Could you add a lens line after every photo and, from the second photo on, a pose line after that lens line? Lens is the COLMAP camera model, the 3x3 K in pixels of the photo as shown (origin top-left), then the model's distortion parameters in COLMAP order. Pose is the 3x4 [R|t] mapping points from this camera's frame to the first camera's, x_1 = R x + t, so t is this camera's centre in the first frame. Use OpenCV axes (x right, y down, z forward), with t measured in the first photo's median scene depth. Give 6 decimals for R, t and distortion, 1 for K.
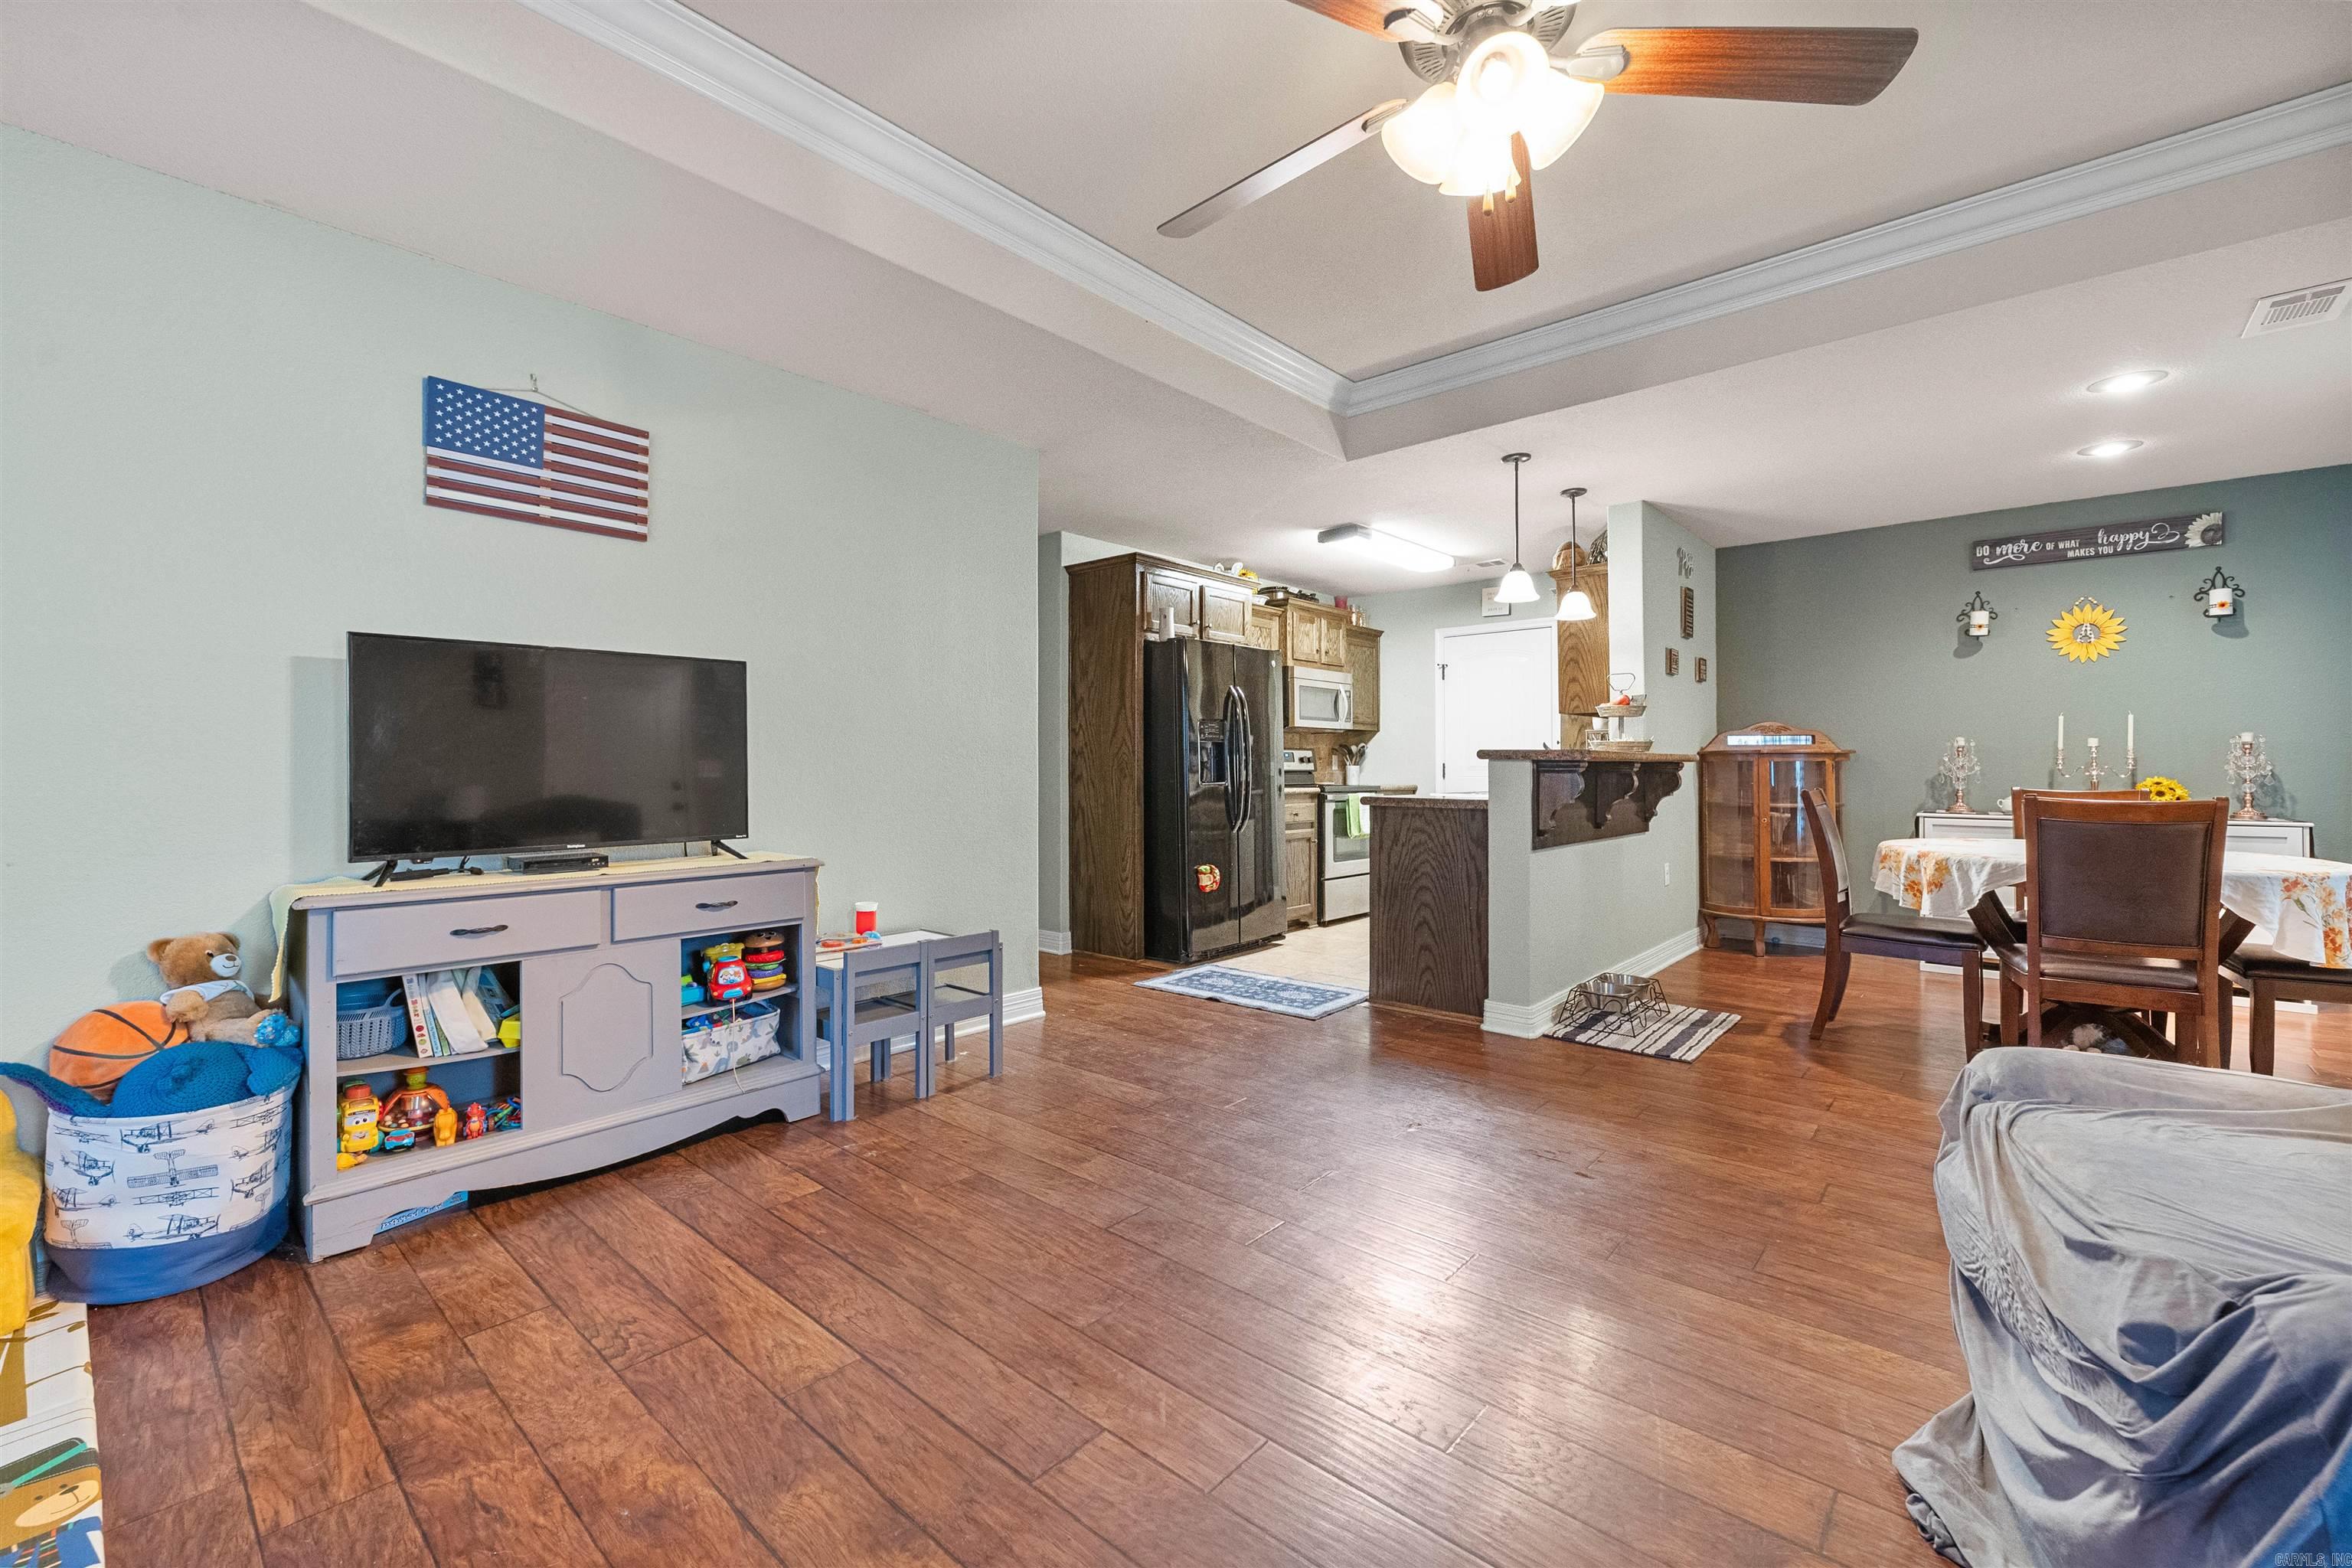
lens RADIAL K [[957.7, 0, 1151.0], [0, 957.7, 768.5], [0, 0, 1]] dist [0.003625, -0.002253]
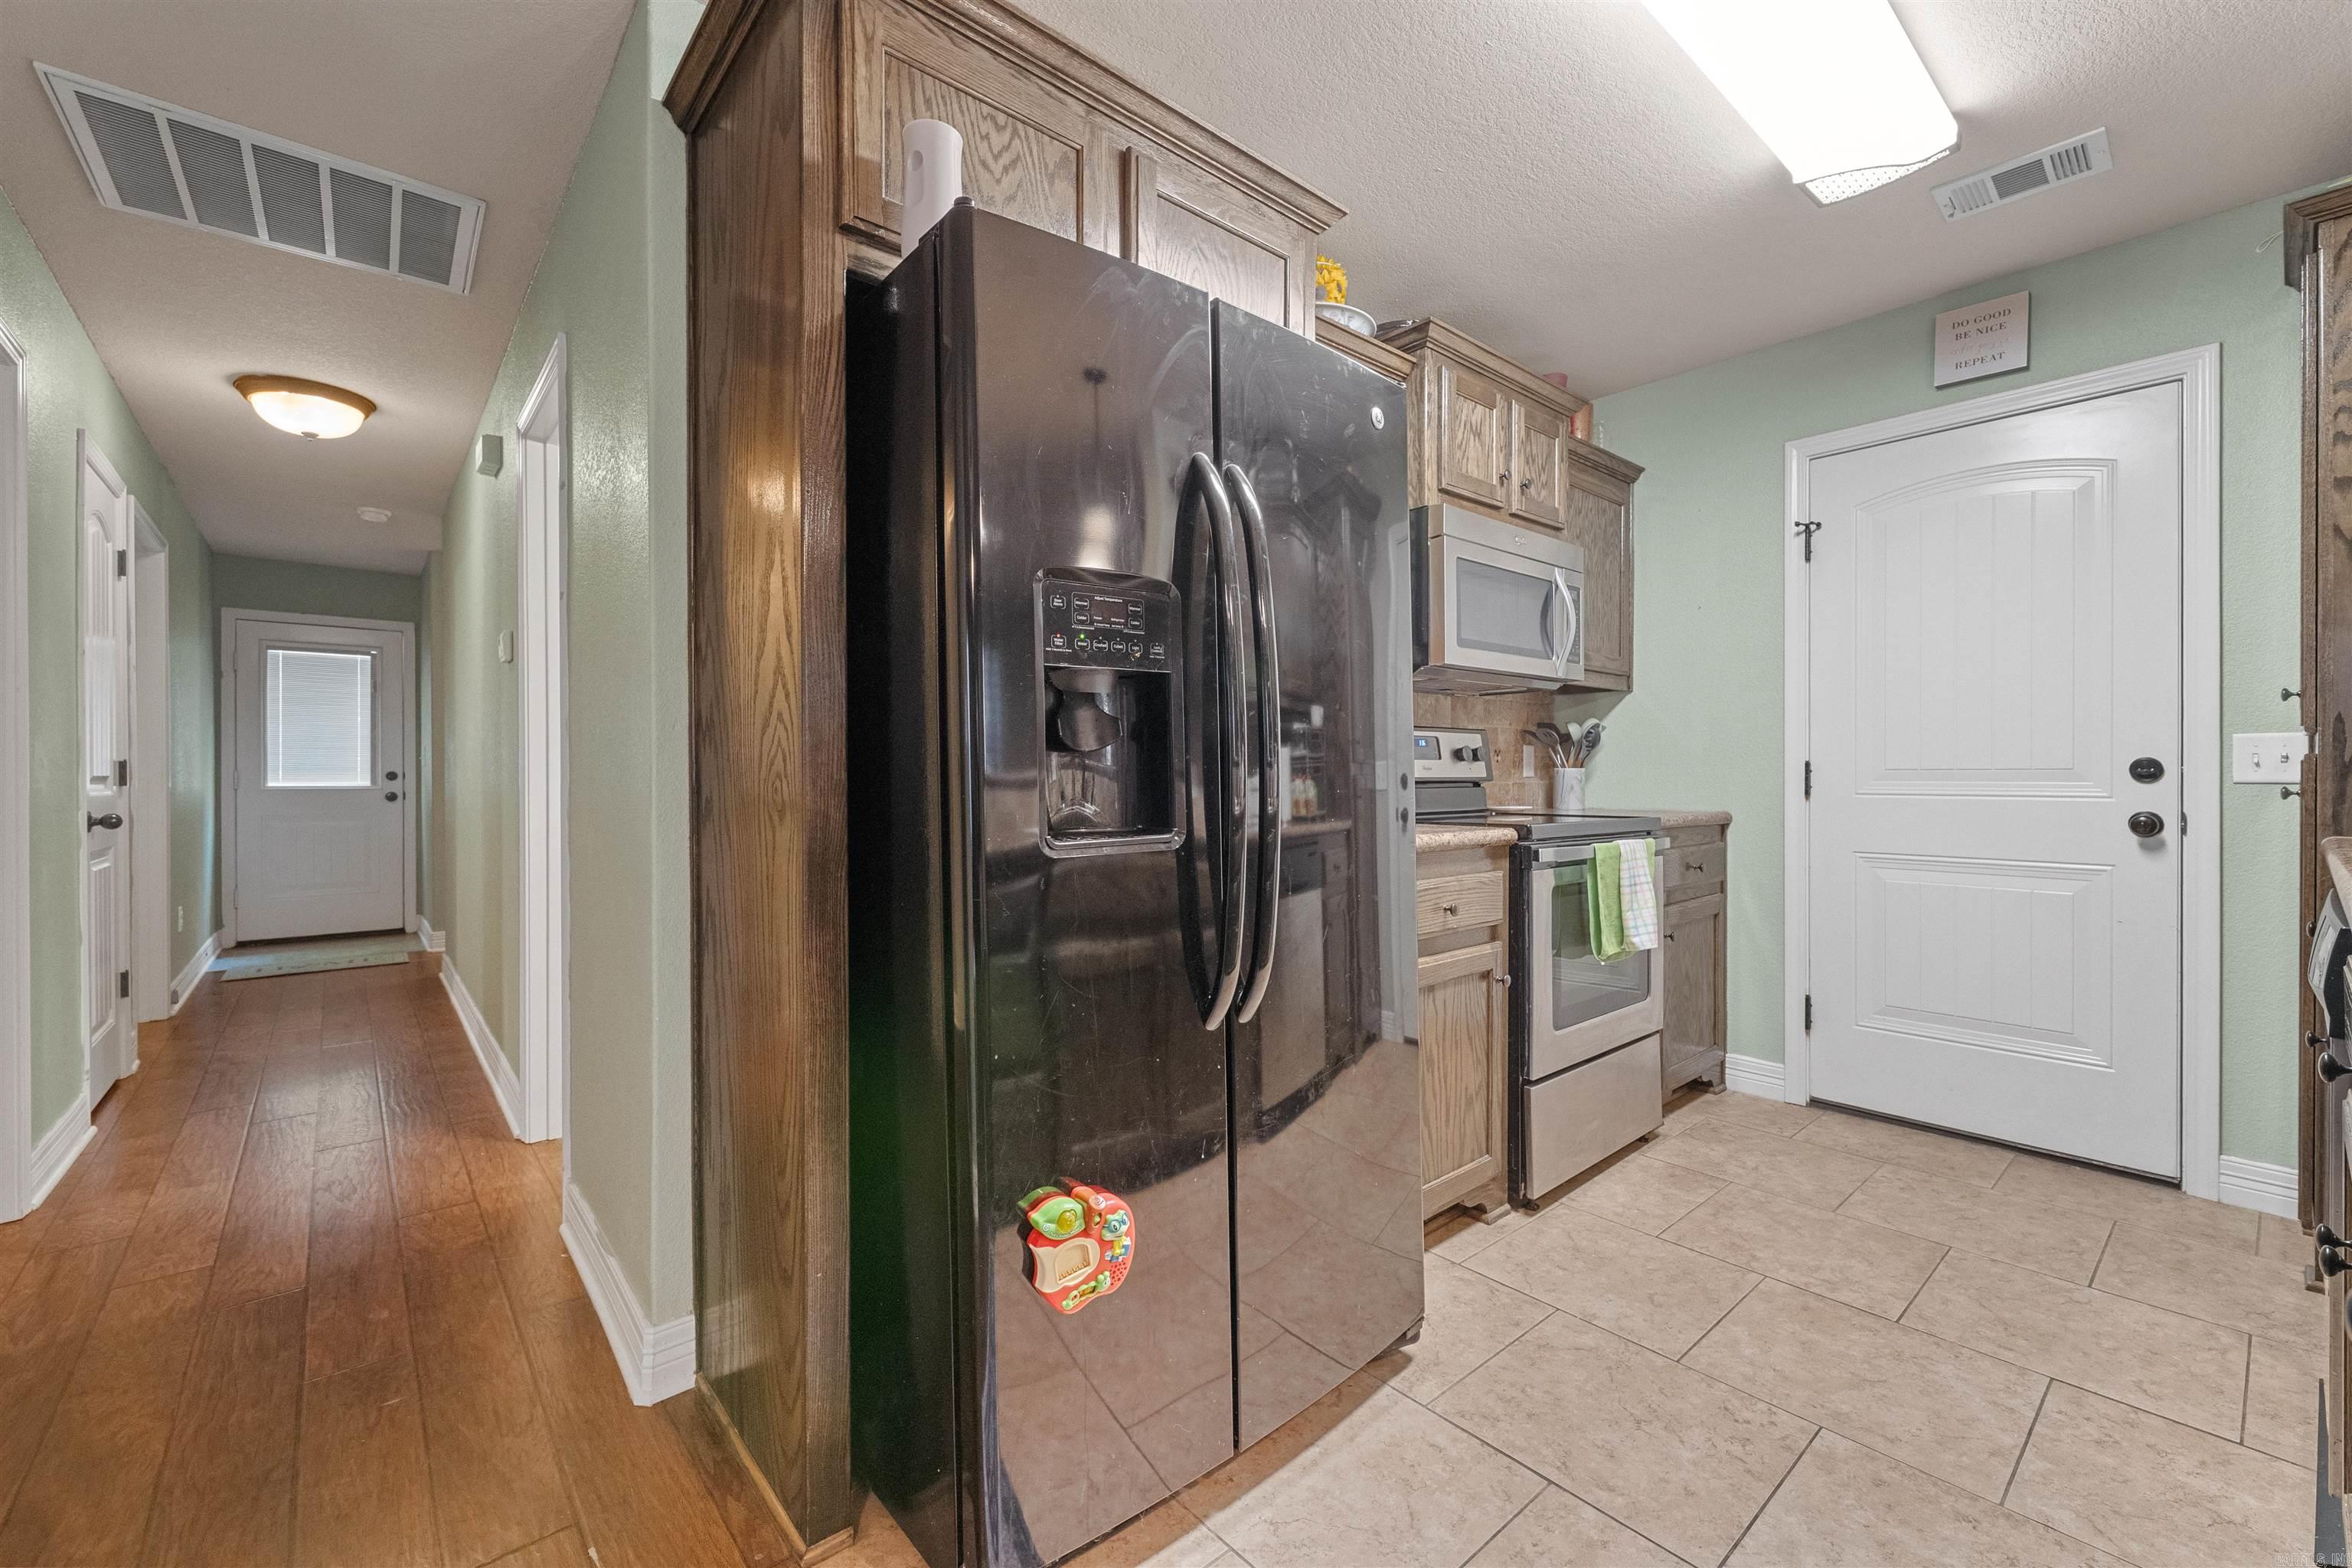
lens RADIAL K [[957.7, 0, 1155.0], [0, 957.7, 777.4], [0, 0, 1]] dist [0.003625, -0.002253]
pose [[0.991512, -0.000426, -0.130017, 0.114220], [0.001310, 0.999977, 0.006716, -0.002273], [0.130011, -0.006829, 0.991489, 0.807355]]
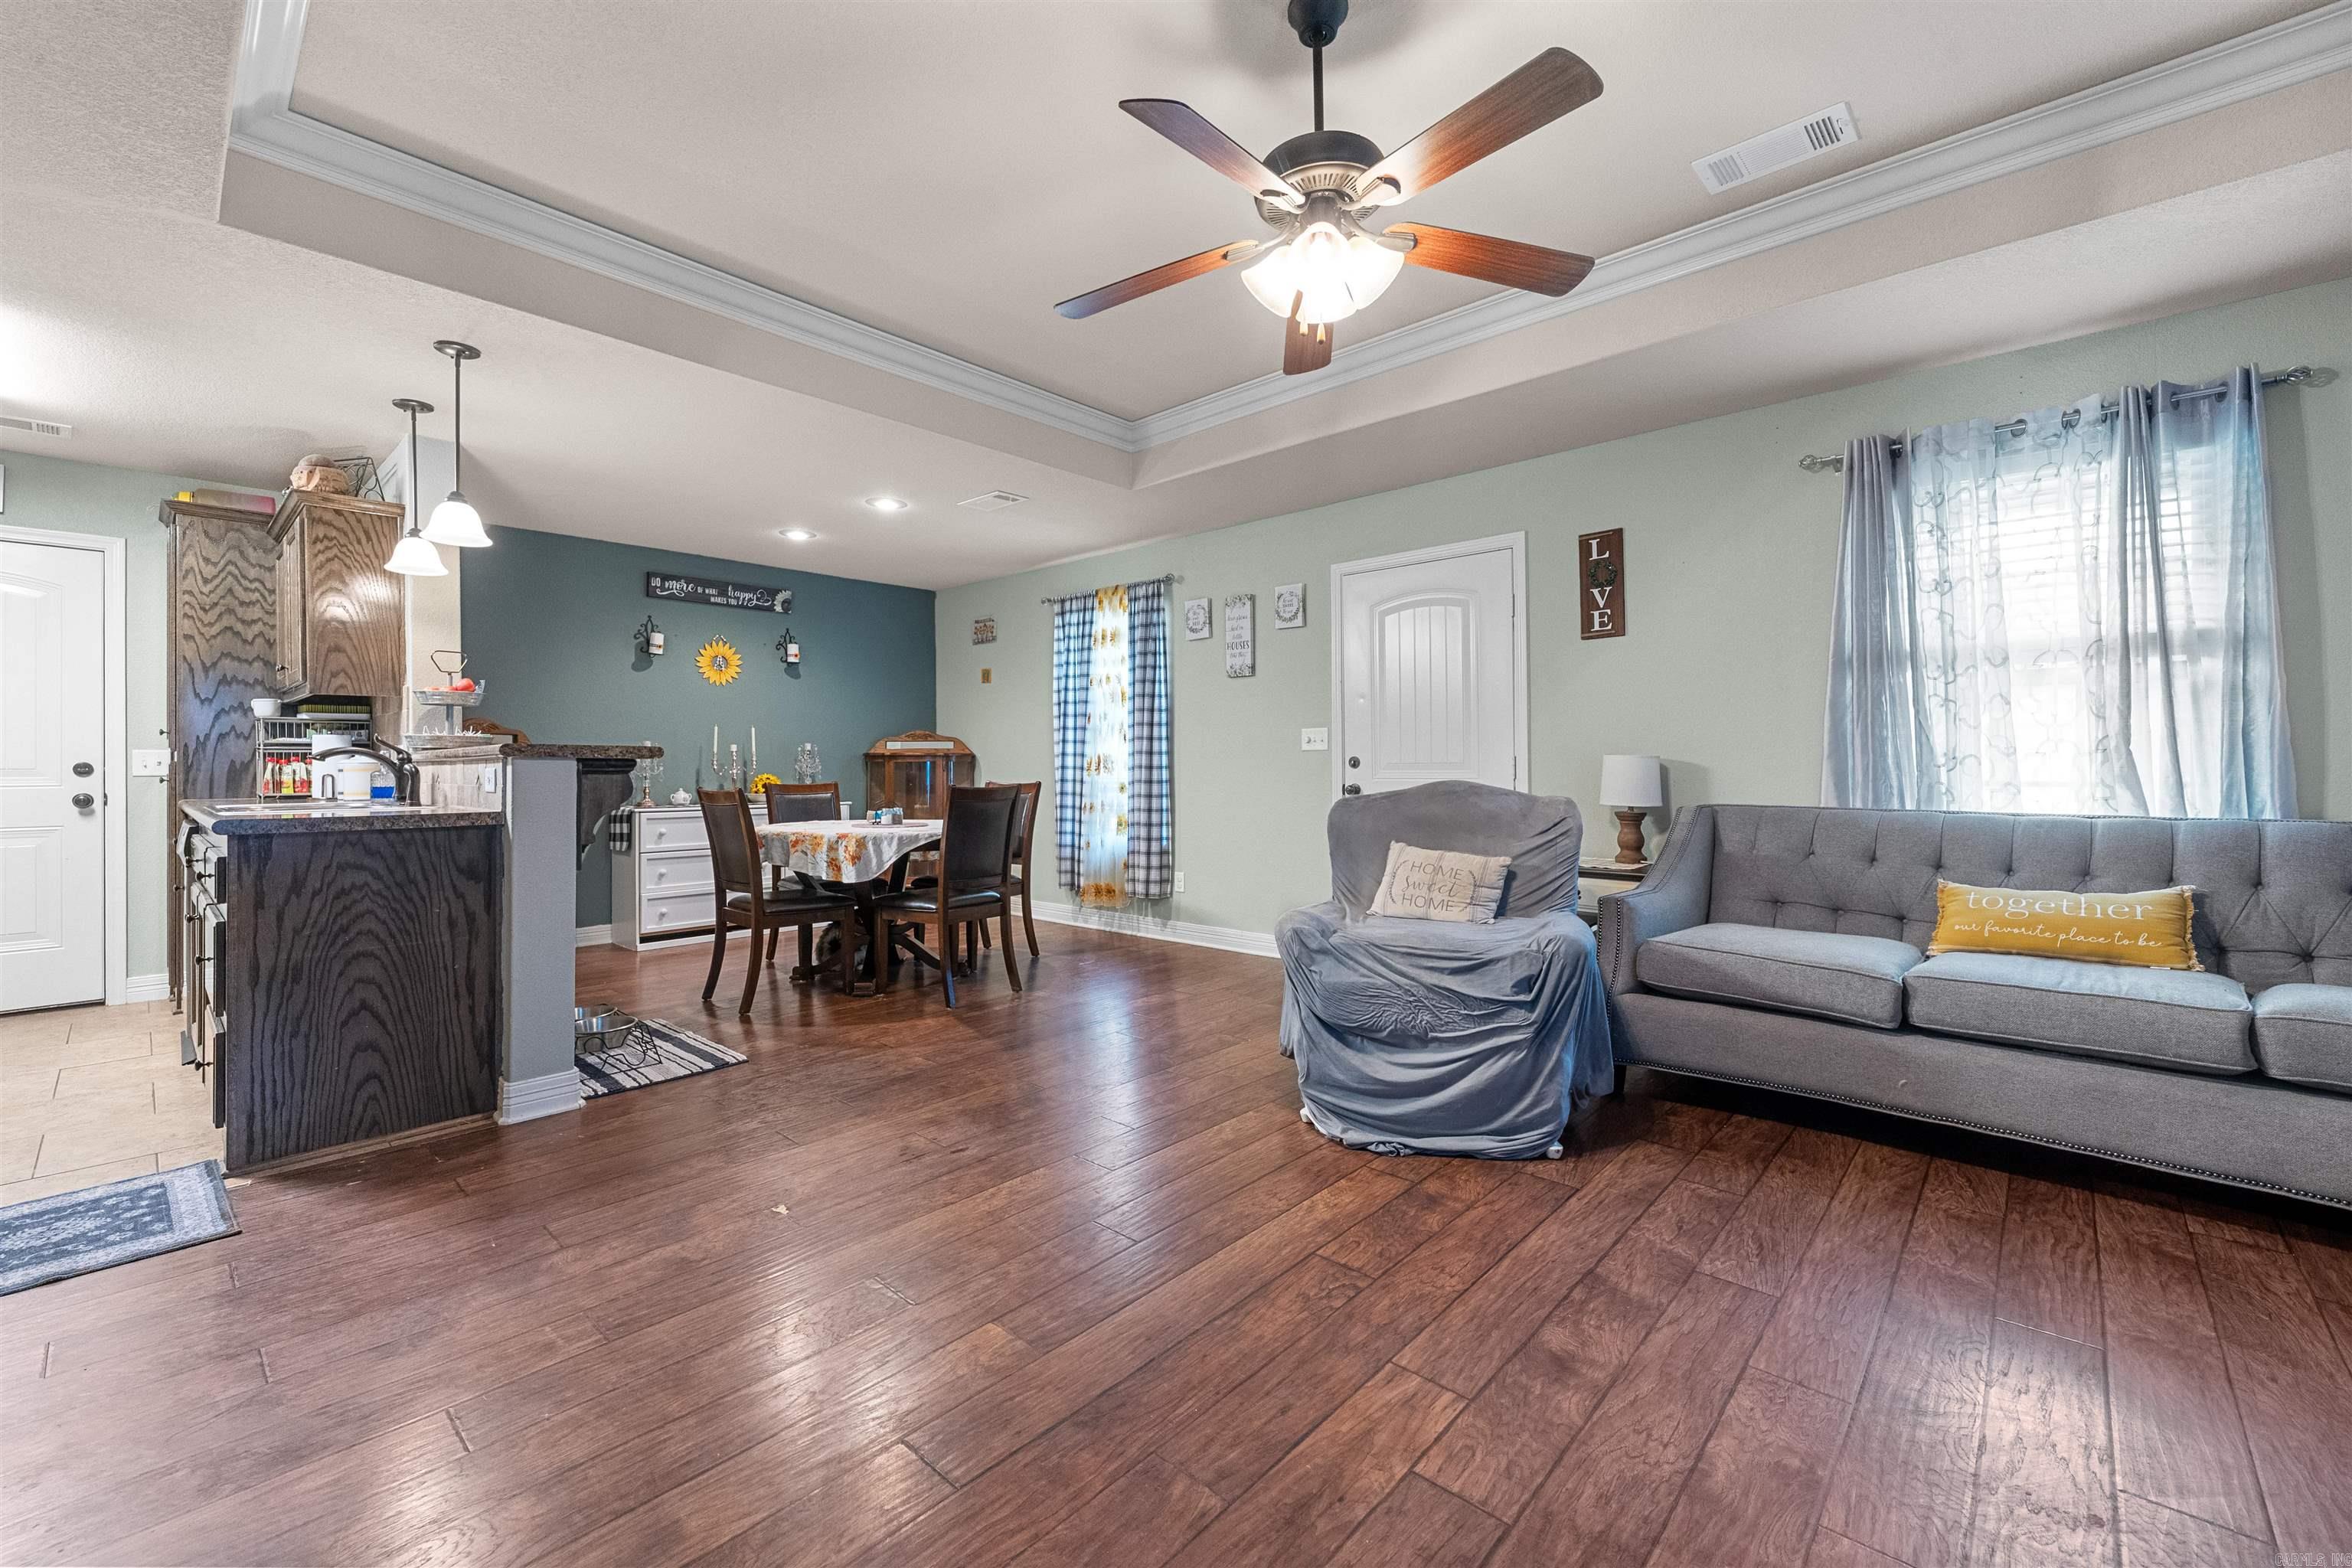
lens RADIAL K [[957.7, 0, 1184.3], [0, 957.7, 760.5], [0, 0, 1]] dist [0.003625, -0.002253]
pose [[-0.004166, 0.006354, 0.999971, -0.307134], [0.005046, 0.999967, -0.006333, 0.000677], [-0.999979, 0.005019, -0.004198, 0.380066]]
